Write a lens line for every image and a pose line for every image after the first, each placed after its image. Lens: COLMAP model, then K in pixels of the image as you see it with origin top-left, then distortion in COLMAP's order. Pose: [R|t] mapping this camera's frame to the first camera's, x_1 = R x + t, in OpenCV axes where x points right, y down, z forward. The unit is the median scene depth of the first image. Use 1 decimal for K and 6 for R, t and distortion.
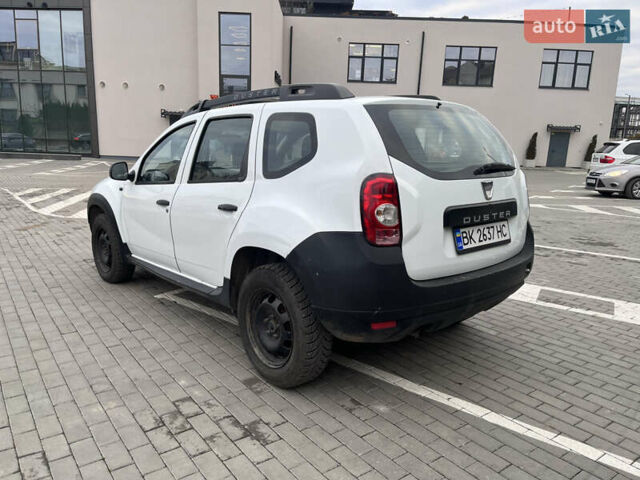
lens RADIAL K [[486.5, 0, 312.8], [0, 486.5, 239.7], [0, 0, 1]] dist [0.077374, -0.100672]
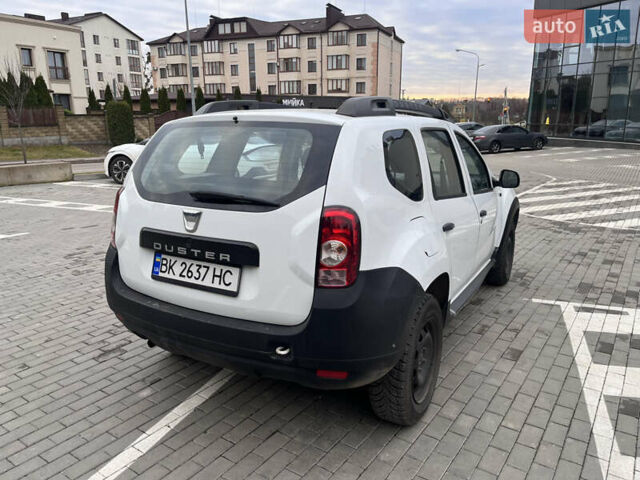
lens RADIAL K [[486.5, 0, 312.8], [0, 486.5, 239.7], [0, 0, 1]] dist [0.077374, -0.100672]
pose [[0.323329, 0.202224, -0.924426, 1.194639], [-0.178832, 0.972353, 0.150159, -0.230001], [0.929235, 0.116766, 0.350554, 0.886570]]
